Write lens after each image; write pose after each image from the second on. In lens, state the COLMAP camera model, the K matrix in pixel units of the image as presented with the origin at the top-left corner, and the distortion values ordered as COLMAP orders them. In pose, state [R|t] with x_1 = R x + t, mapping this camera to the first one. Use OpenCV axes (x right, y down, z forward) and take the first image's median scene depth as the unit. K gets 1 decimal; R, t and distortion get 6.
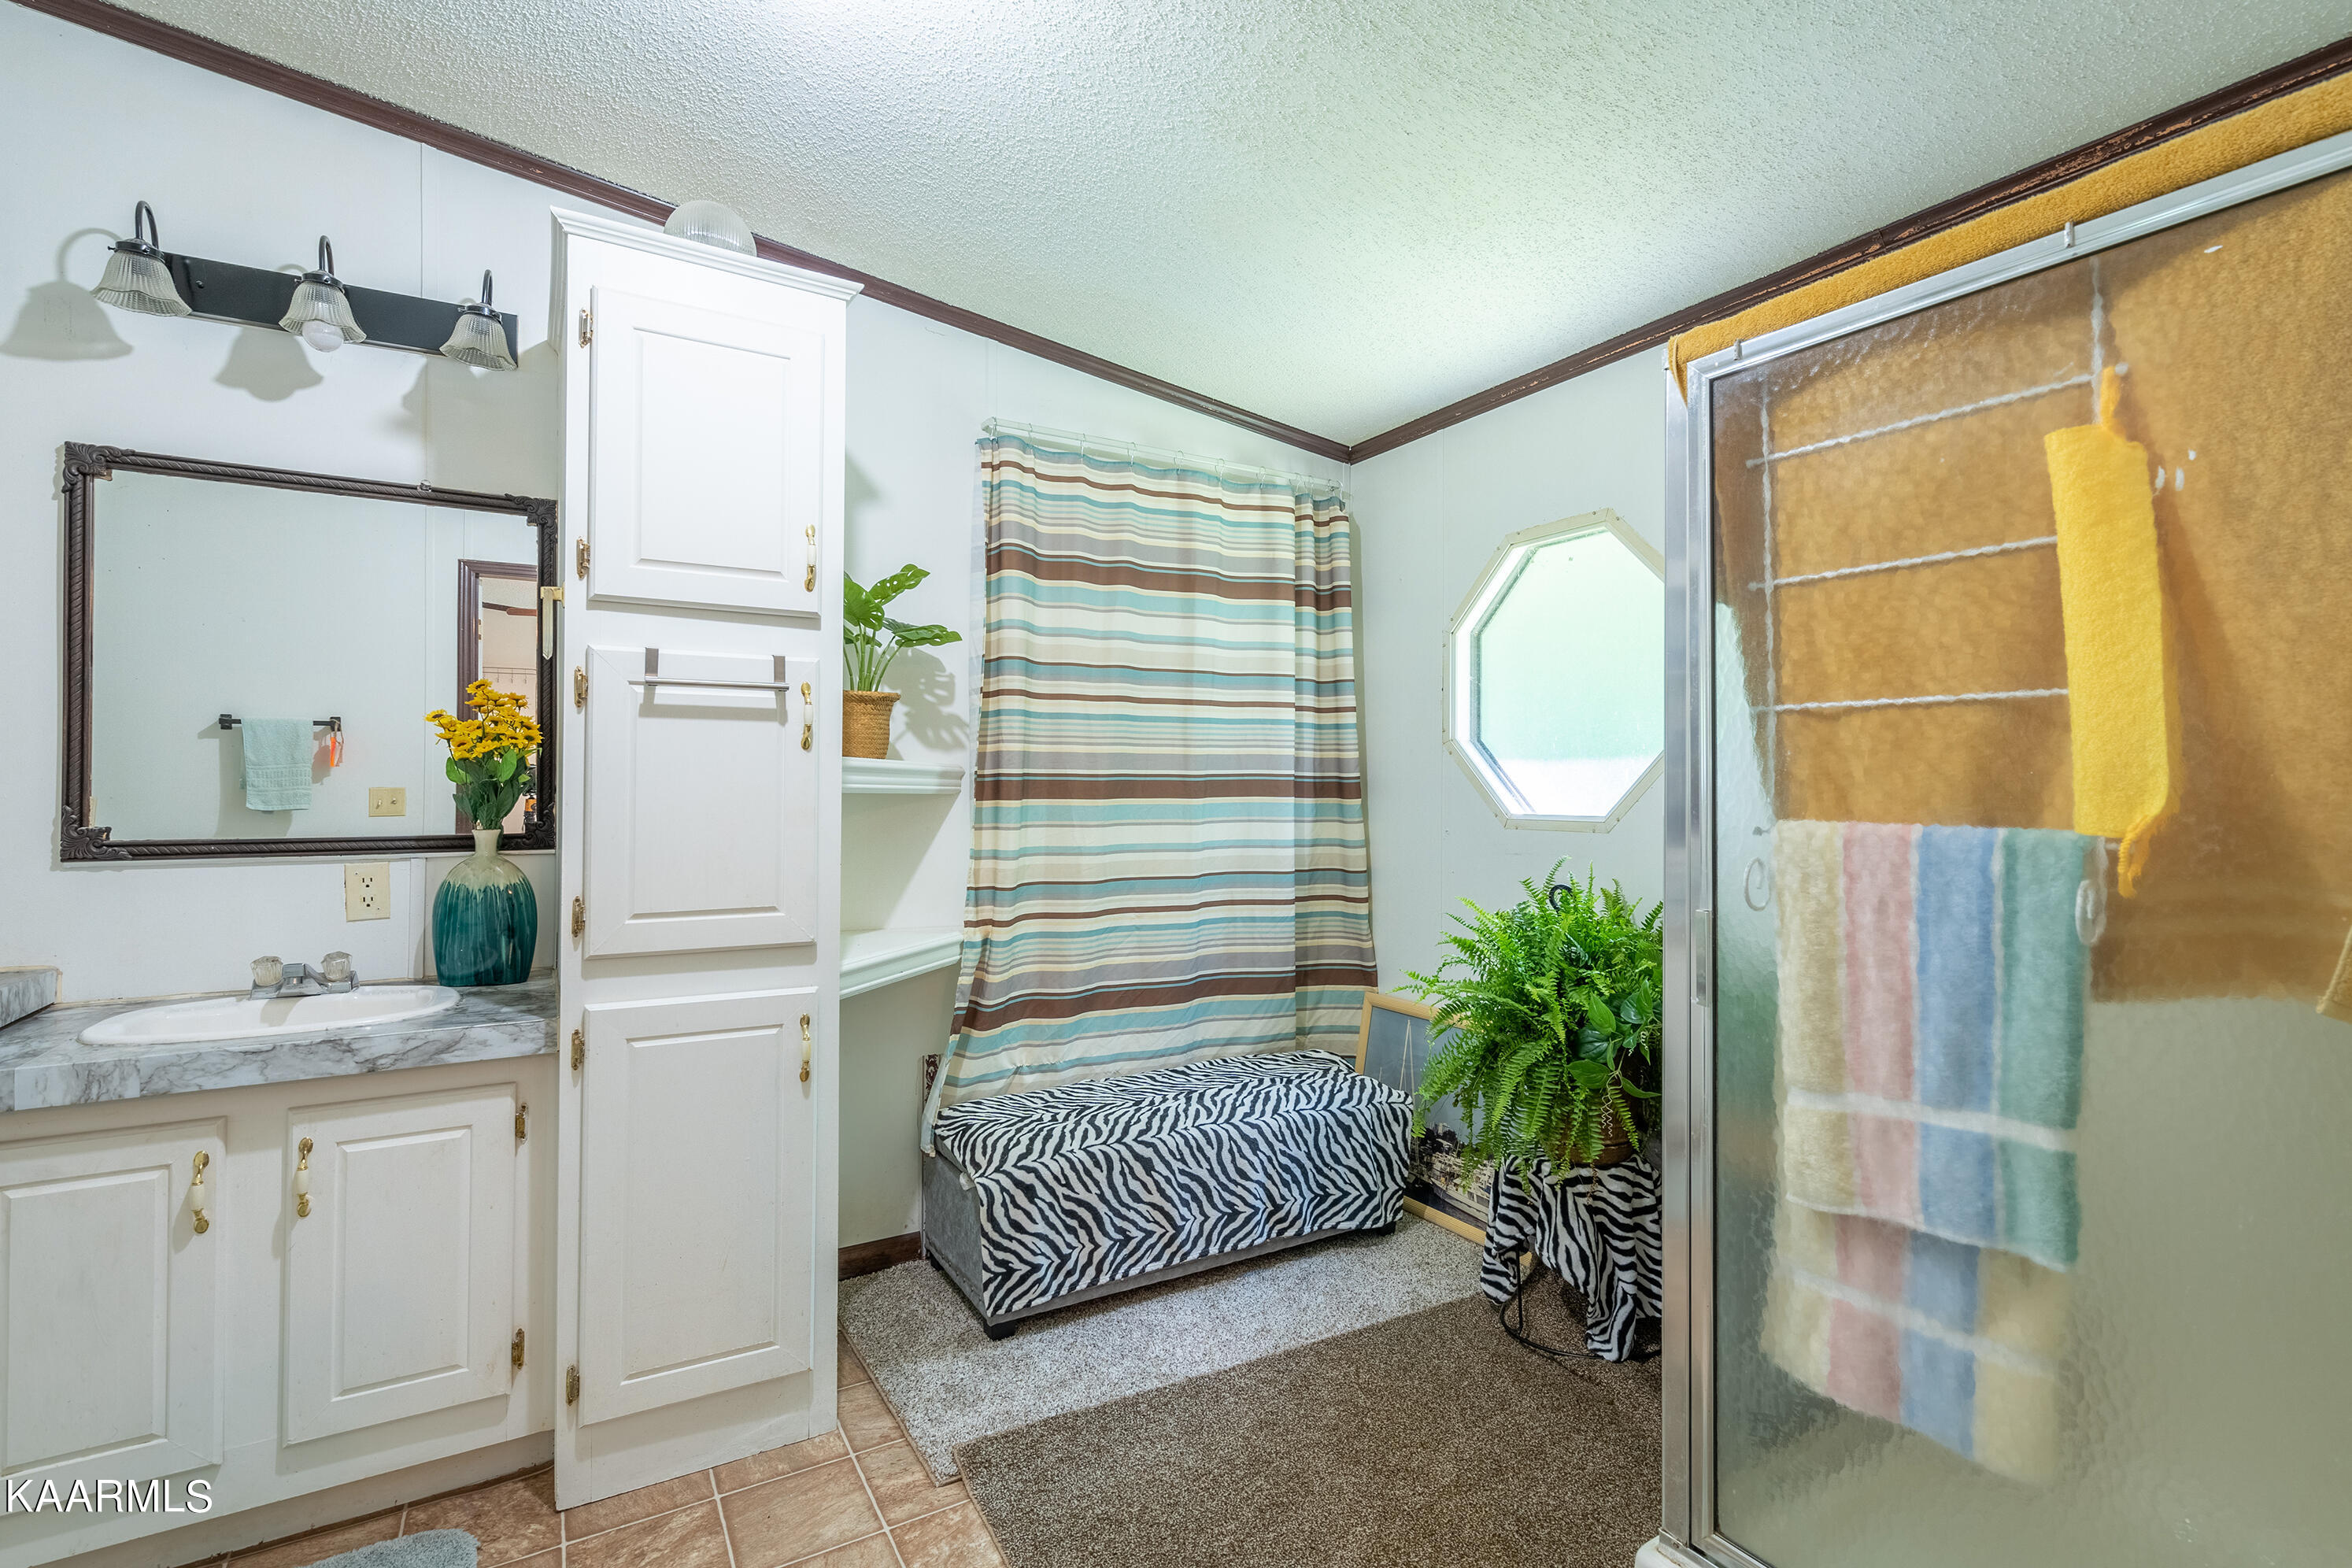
lens RADIAL K [[1095.6, 0, 1189.9], [0, 1095.6, 771.6], [0, 0, 1]] dist [-0.002433, 0.001324]
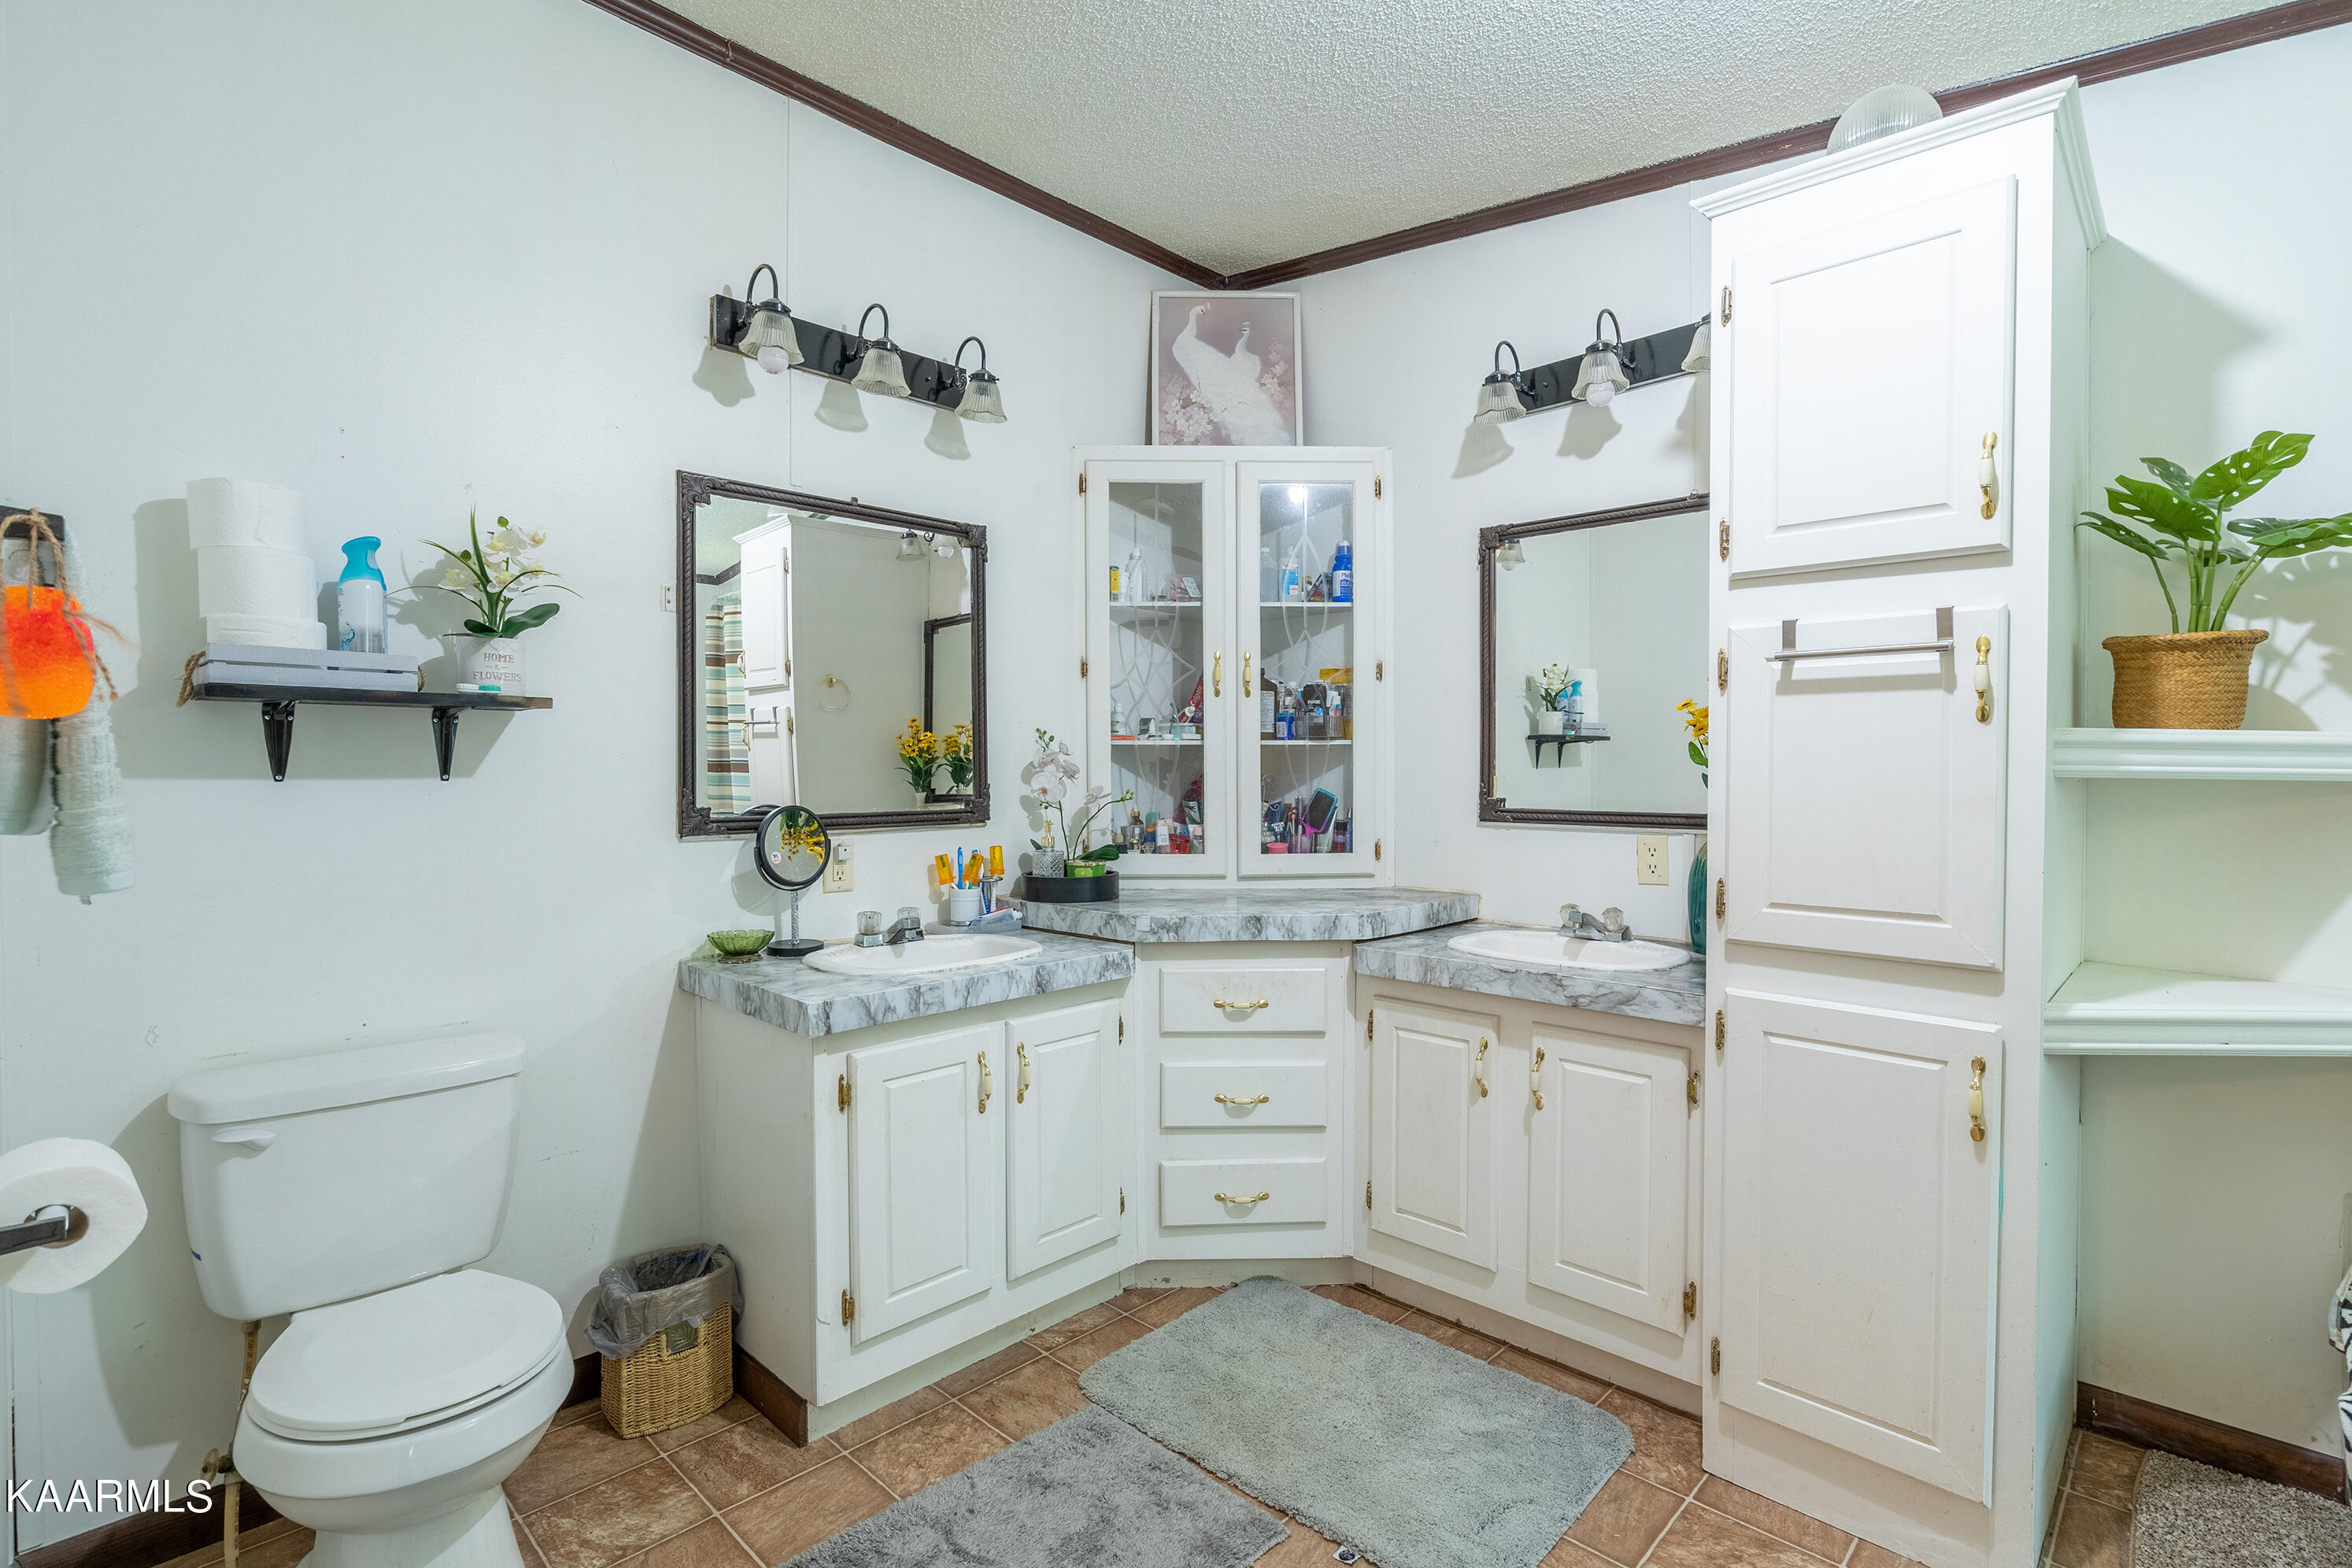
lens RADIAL K [[1095.6, 0, 1188.1], [0, 1095.6, 785.2], [0, 0, 1]] dist [-0.002433, 0.001324]
pose [[0.263591, 0.013530, -0.964540, 0.240573], [0.012020, 0.999778, 0.017309, 0.004610], [0.964560, -0.016156, 0.263370, 0.228319]]
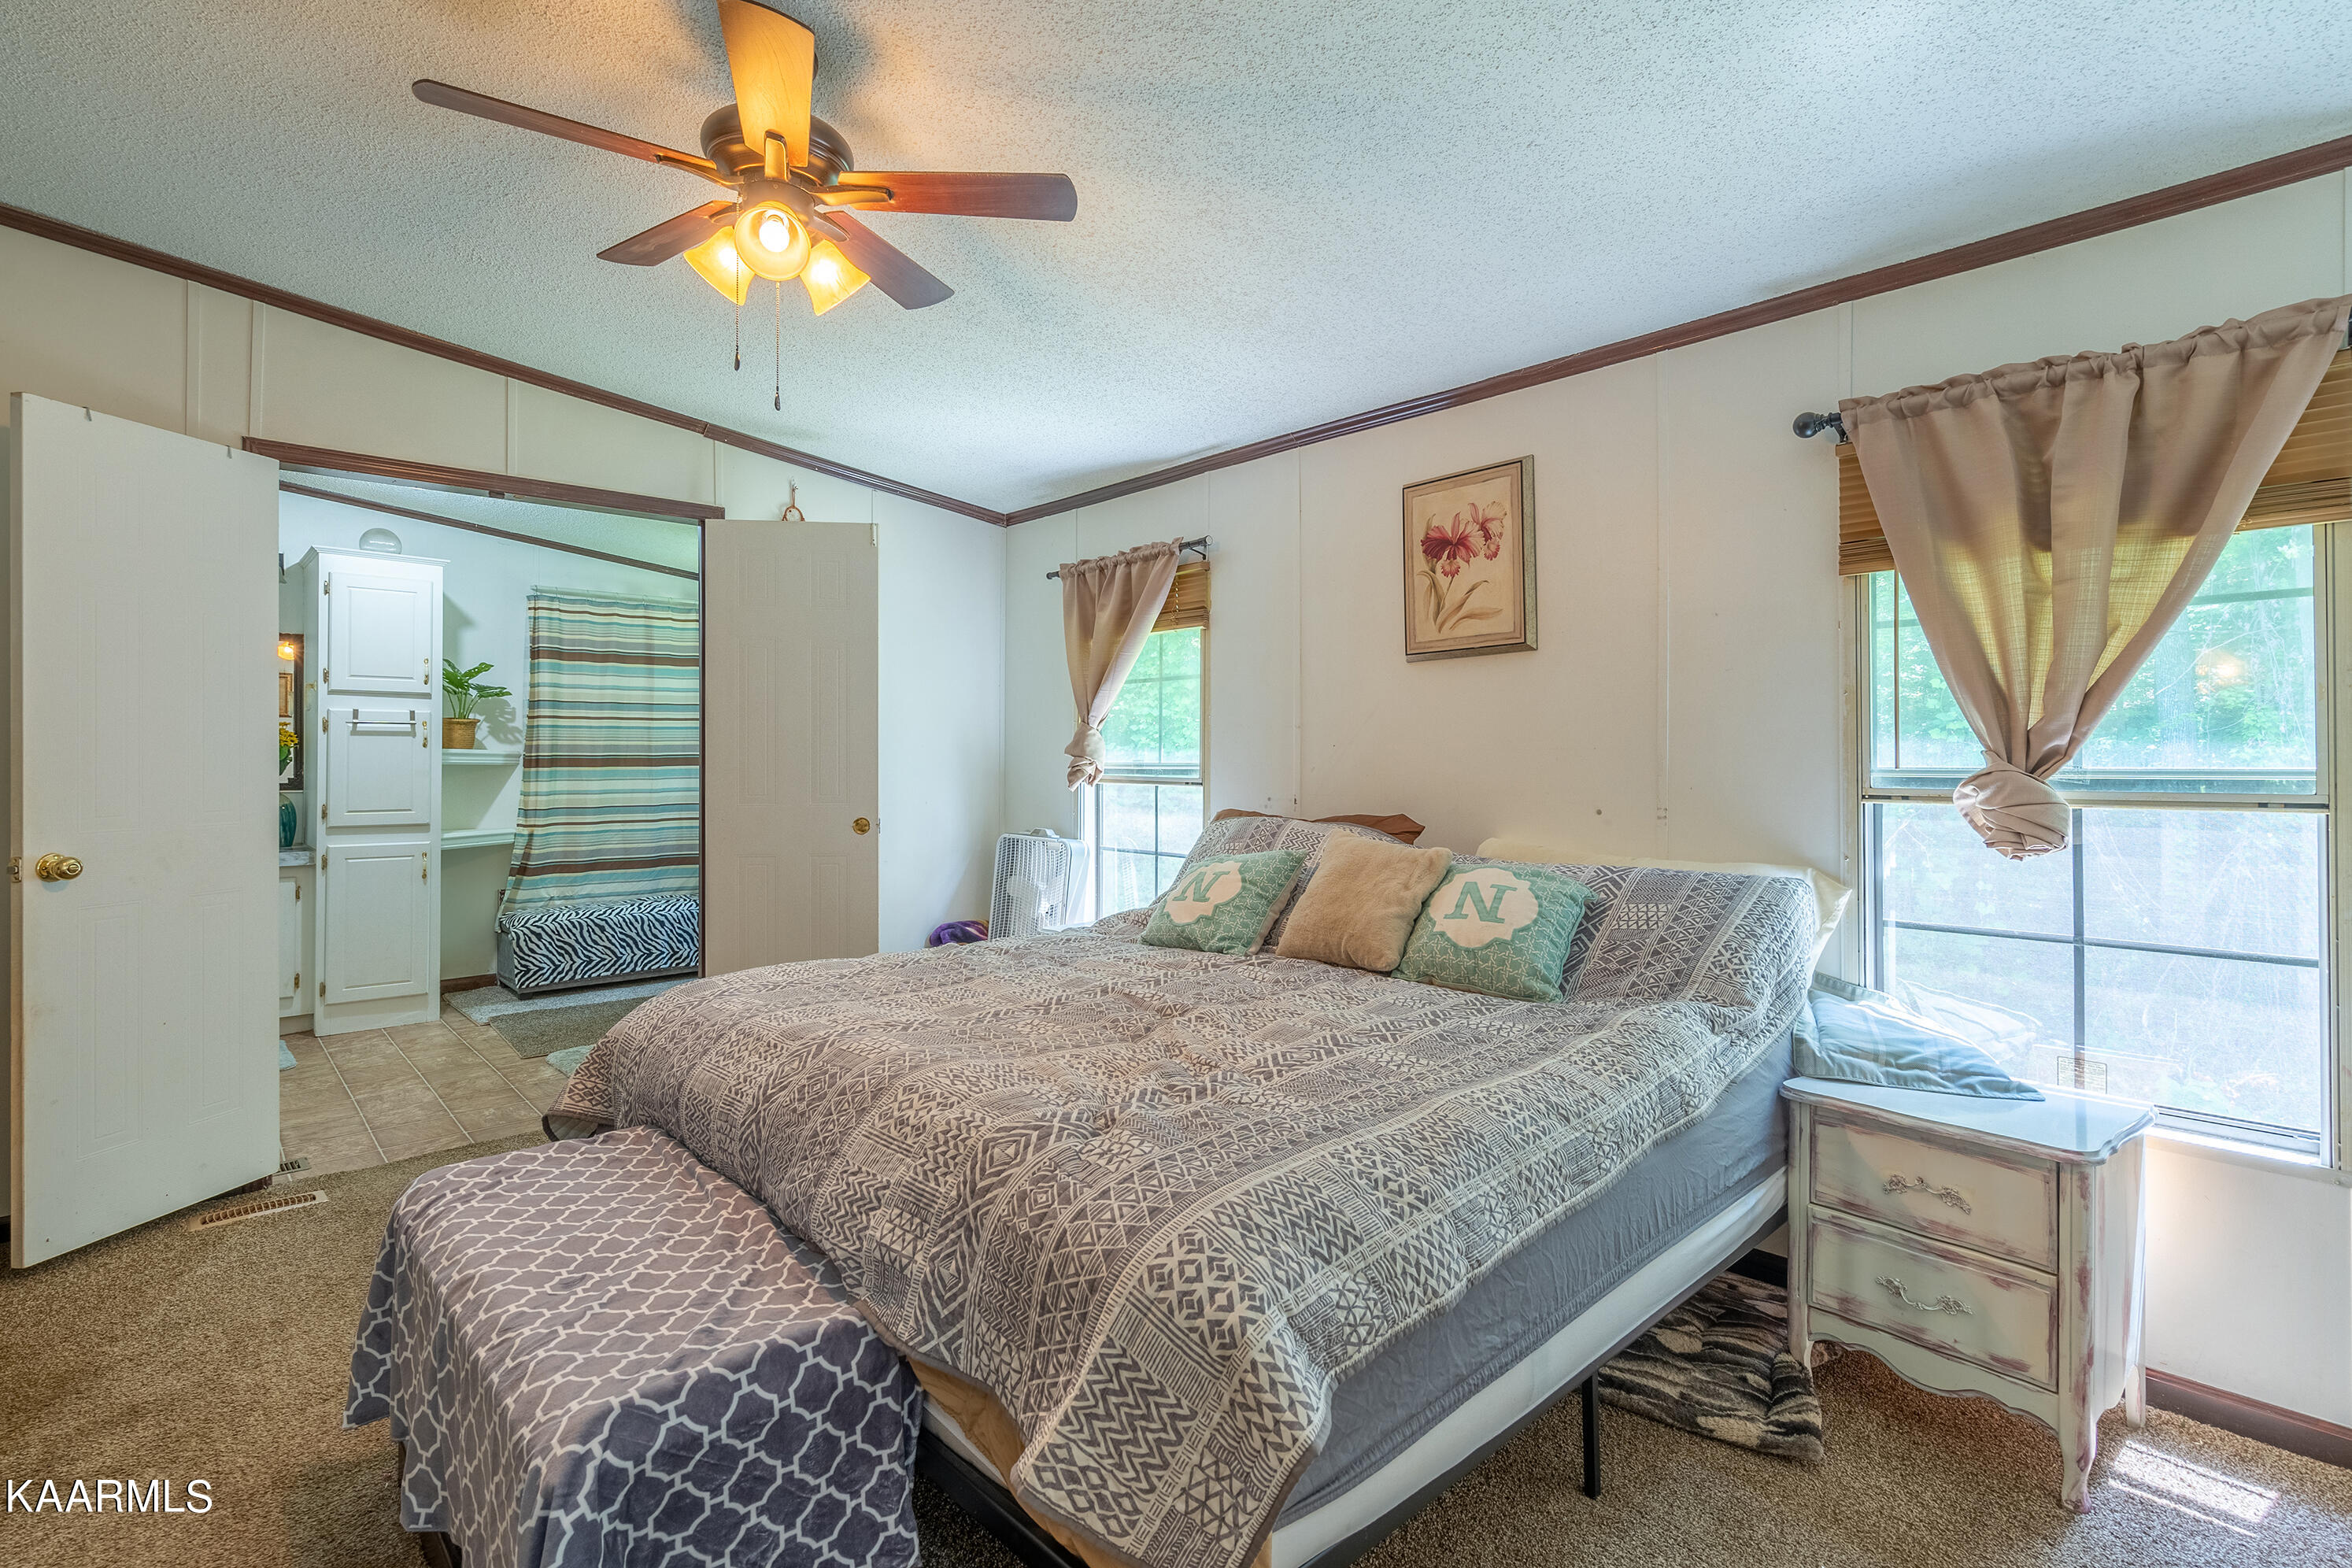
lens RADIAL K [[1095.6, 0, 1196.4], [0, 1095.6, 751.6], [0, 0, 1]] dist [-0.002433, 0.001324]
pose [[0.974370, 0.002565, 0.224936, 0.762233], [-0.004921, 0.999939, 0.009913, -0.041511], [-0.224897, -0.010765, 0.974323, -1.738350]]
